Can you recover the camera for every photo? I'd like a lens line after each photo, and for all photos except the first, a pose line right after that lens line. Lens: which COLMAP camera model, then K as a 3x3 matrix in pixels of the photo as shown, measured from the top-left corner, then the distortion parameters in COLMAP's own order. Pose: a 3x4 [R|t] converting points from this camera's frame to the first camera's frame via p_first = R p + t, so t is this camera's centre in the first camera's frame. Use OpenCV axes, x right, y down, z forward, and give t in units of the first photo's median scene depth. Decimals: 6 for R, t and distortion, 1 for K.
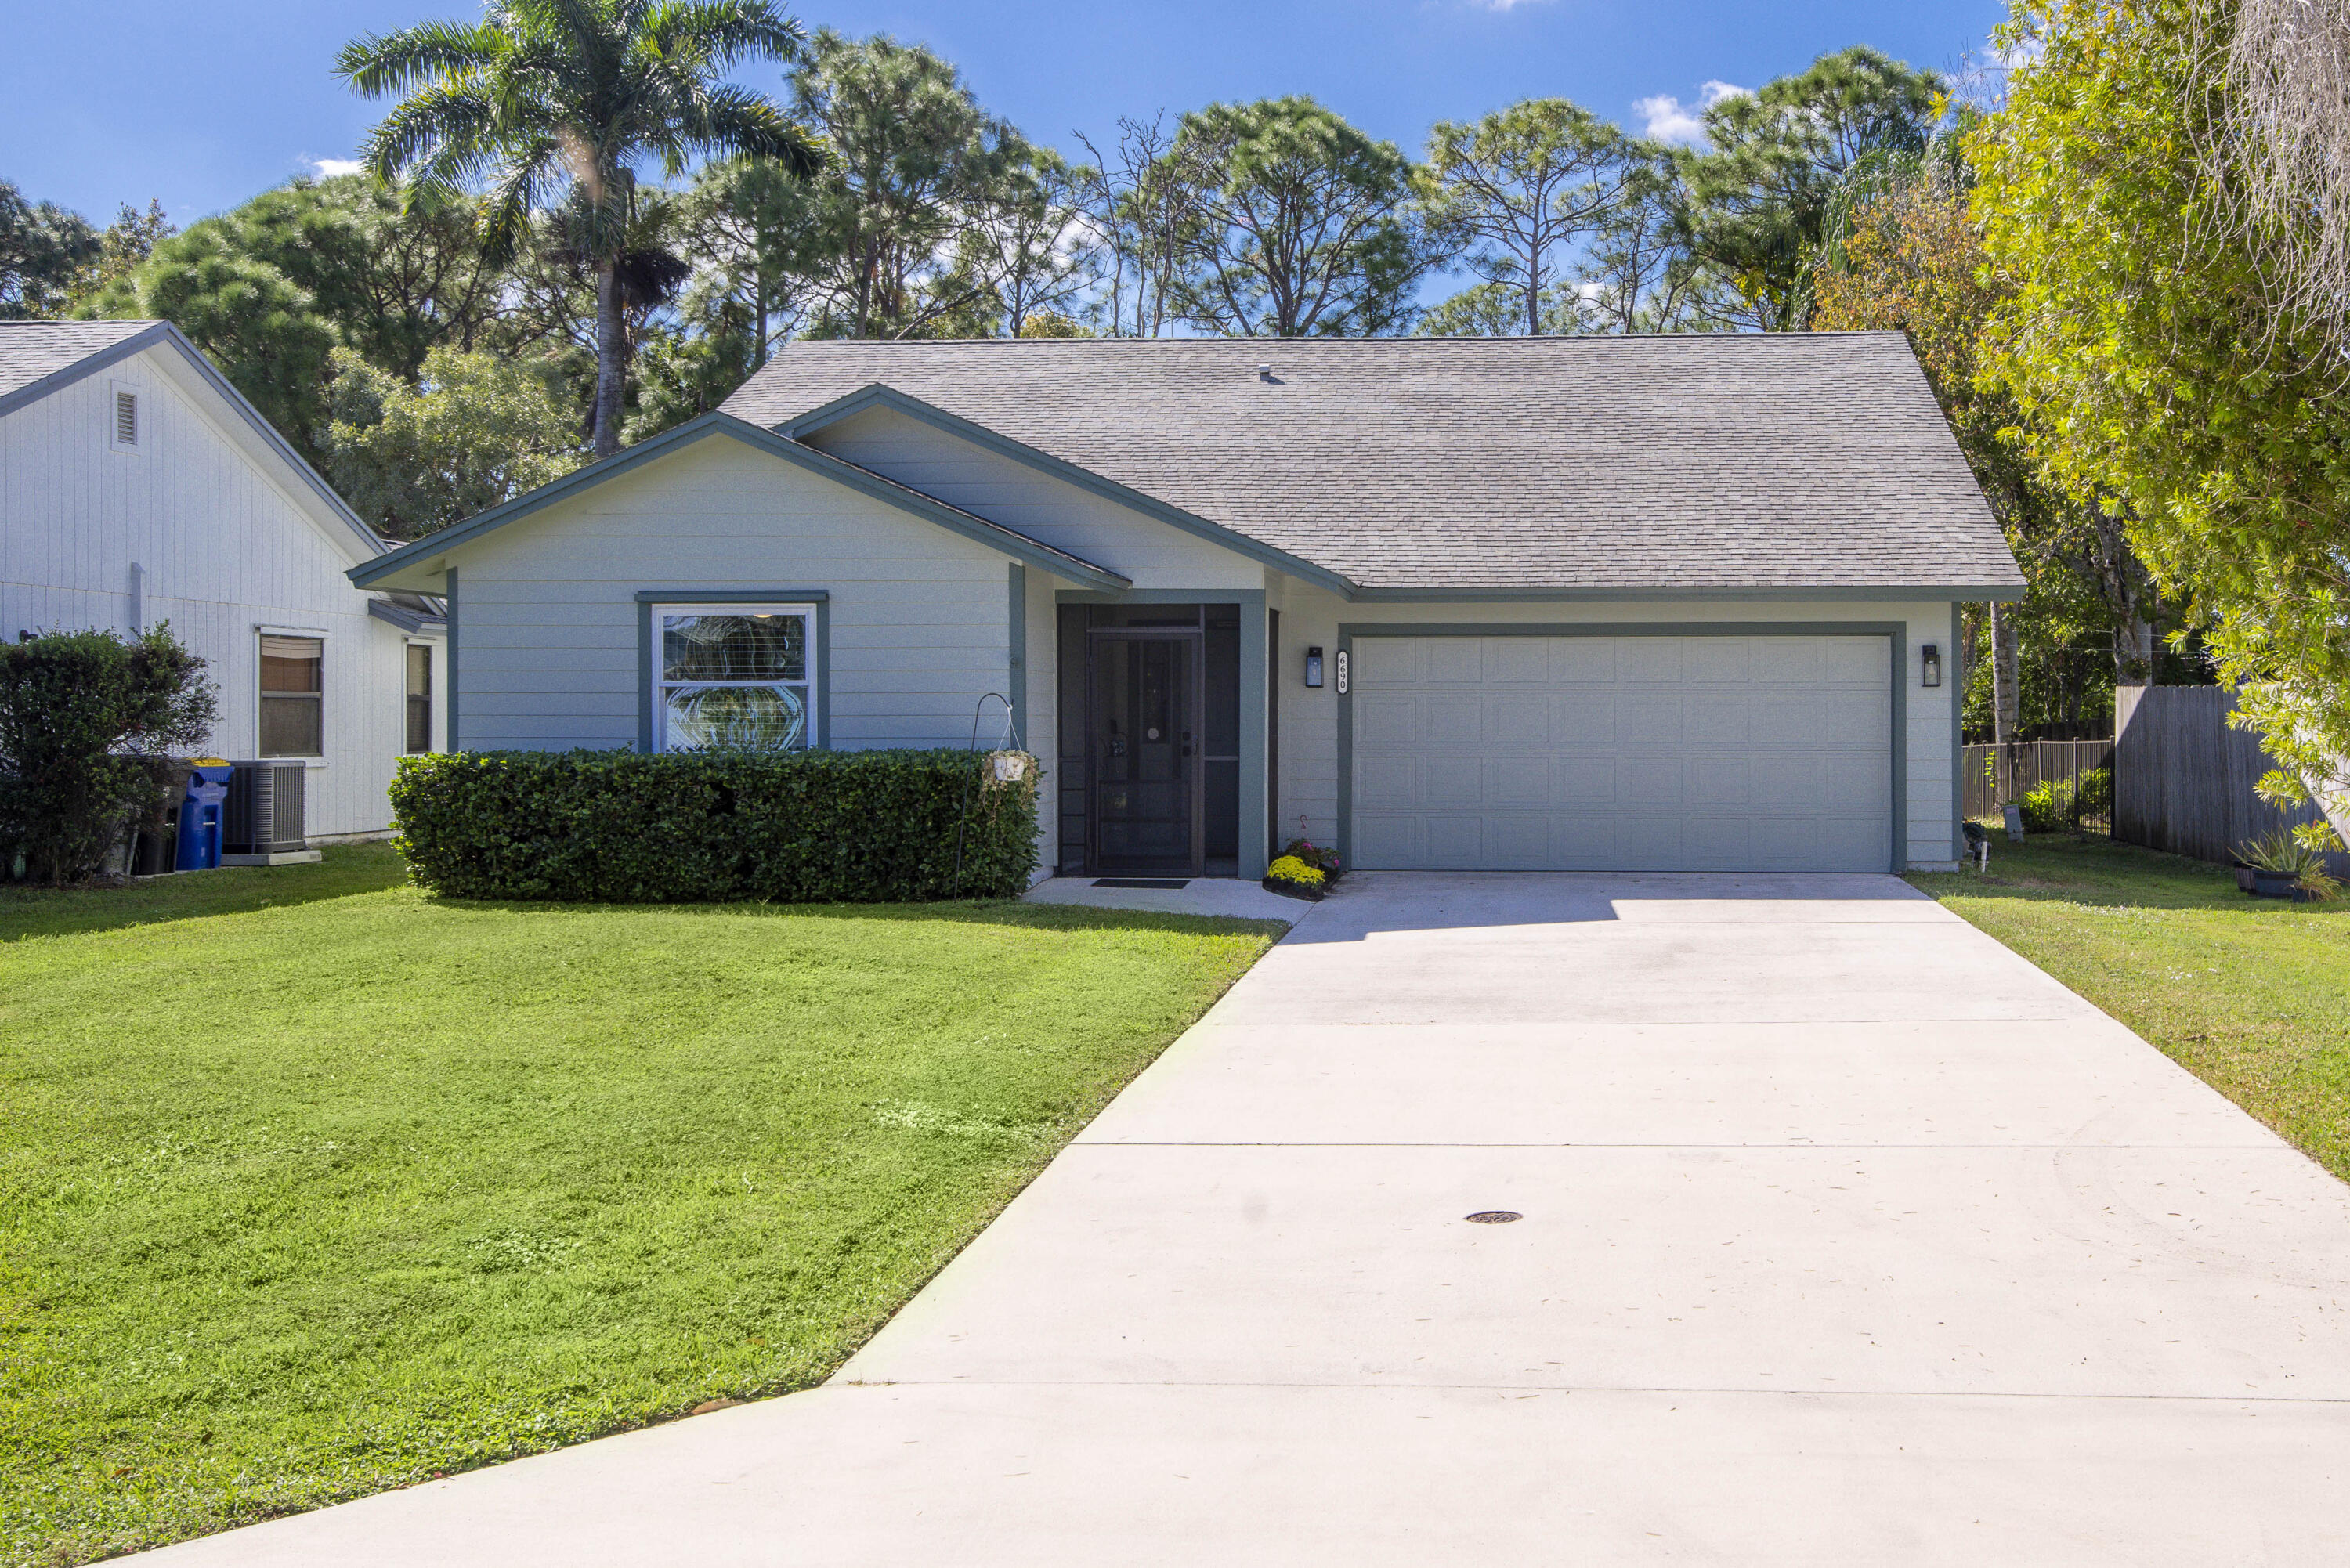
lens RADIAL K [[2571.1, 0, 1383.8], [0, 2571.1, 673.8], [0, 0, 1]] dist [0.066808, -0.014386]
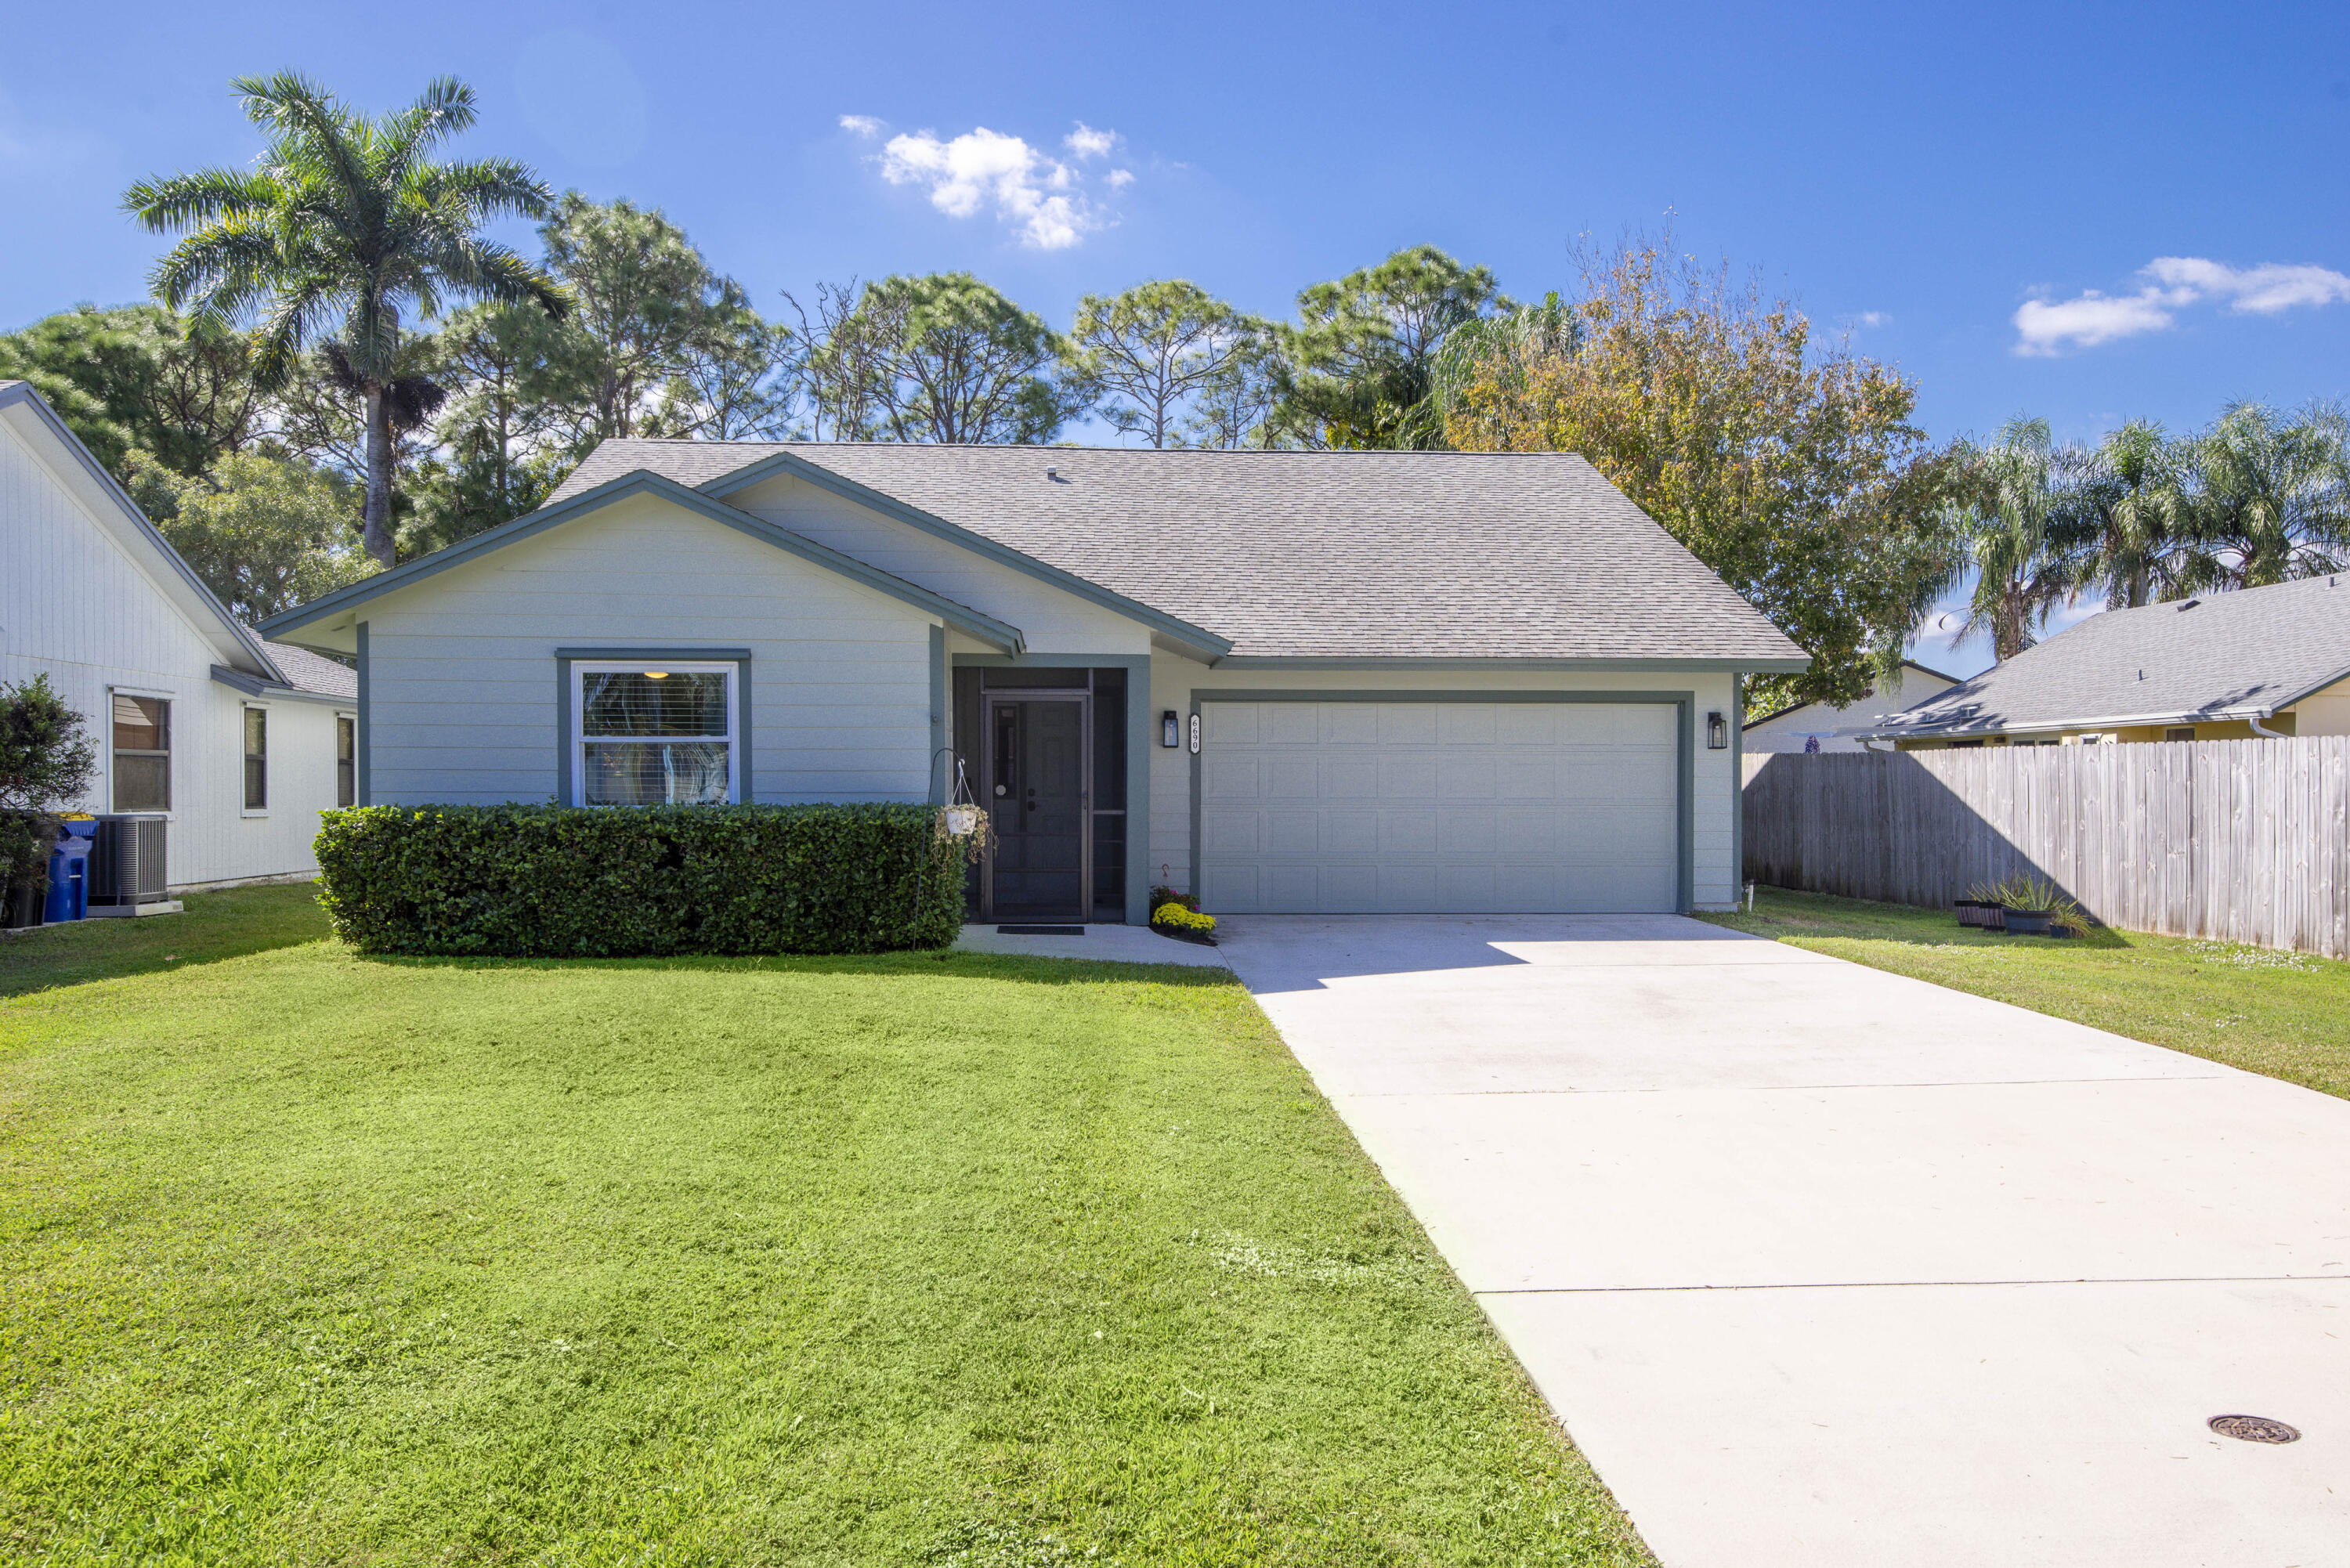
lens RADIAL K [[1902.1, 0, 1175.0], [0, 1902.1, 784.0], [0, 0, 1]] dist [0.053901, 0.006714]
pose [[0.990396, 0.001418, 0.138249, -0.138482], [-0.003797, 0.999849, 0.016945, 0.007154], [-0.138204, -0.017308, 0.990253, 0.201899]]
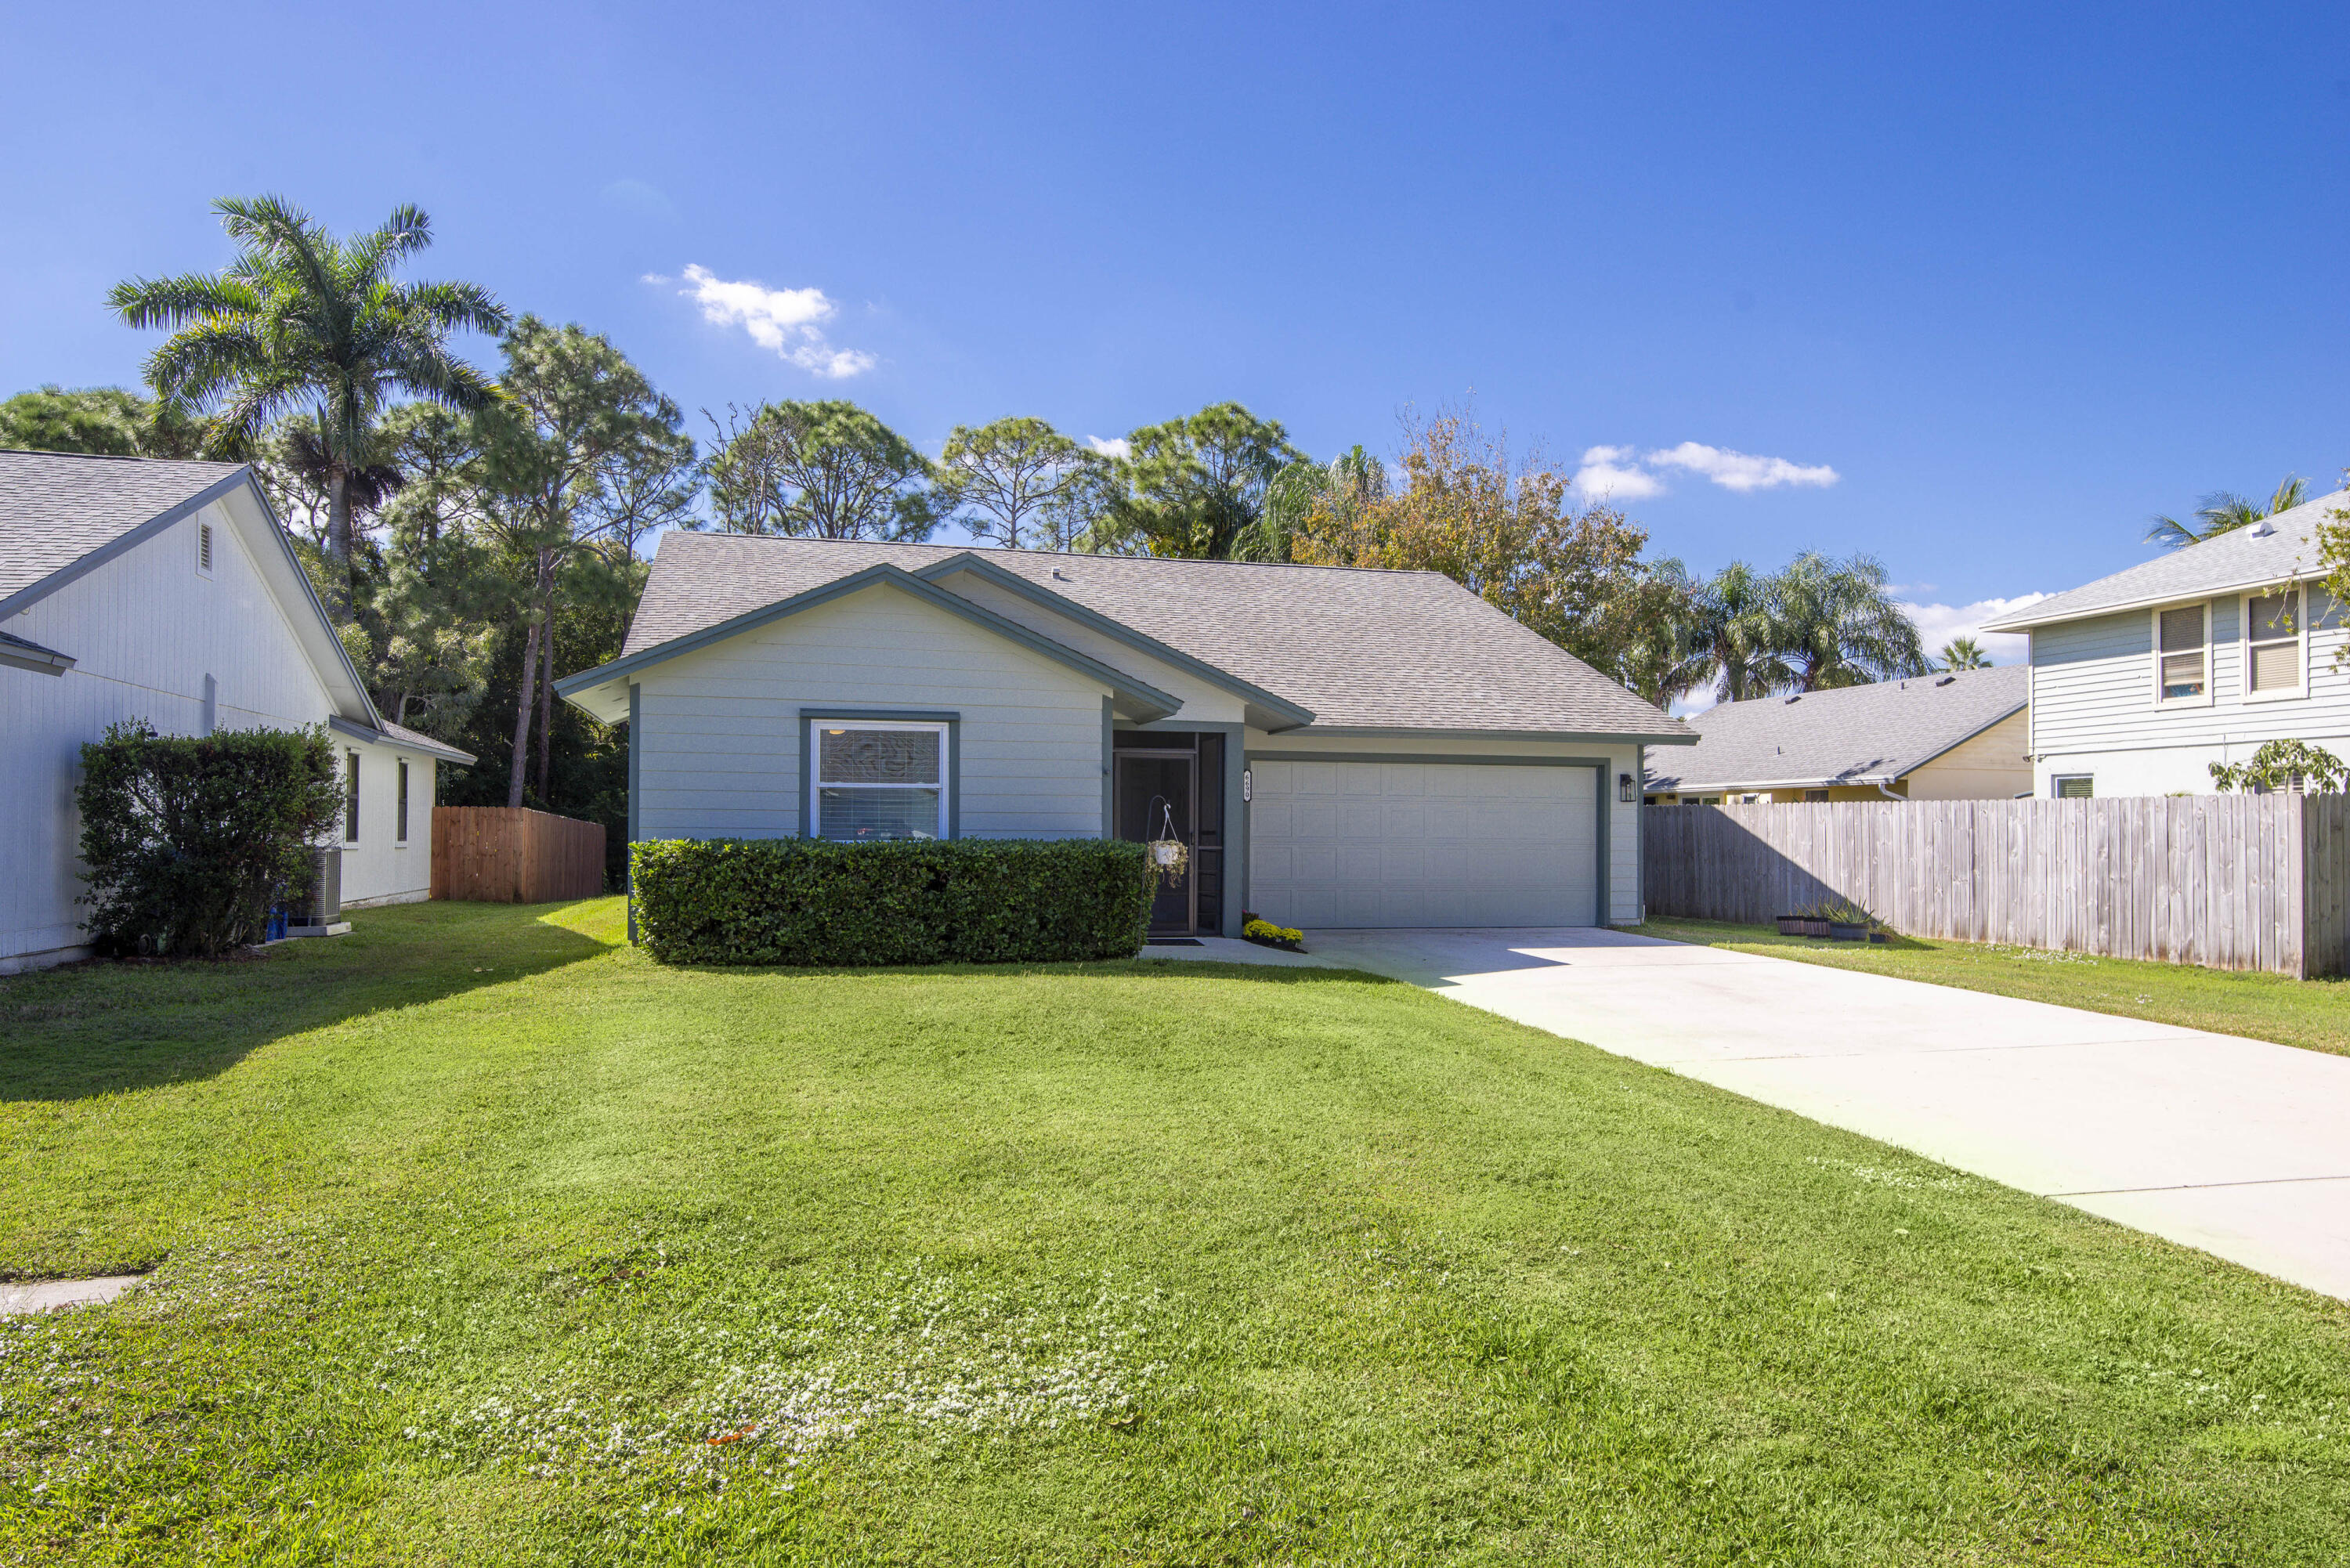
lens RADIAL K [[1555.4, 0, 1175.0], [0, 1555.4, 784.0], [0, 0, 1]] dist [0.035153, 0.000428]
pose [[0.947677, 0.016885, 0.318784, -0.323259], [-0.013719, 0.999832, -0.012173, 0.009291], [-0.318936, 0.007163, 0.947749, 0.225844]]
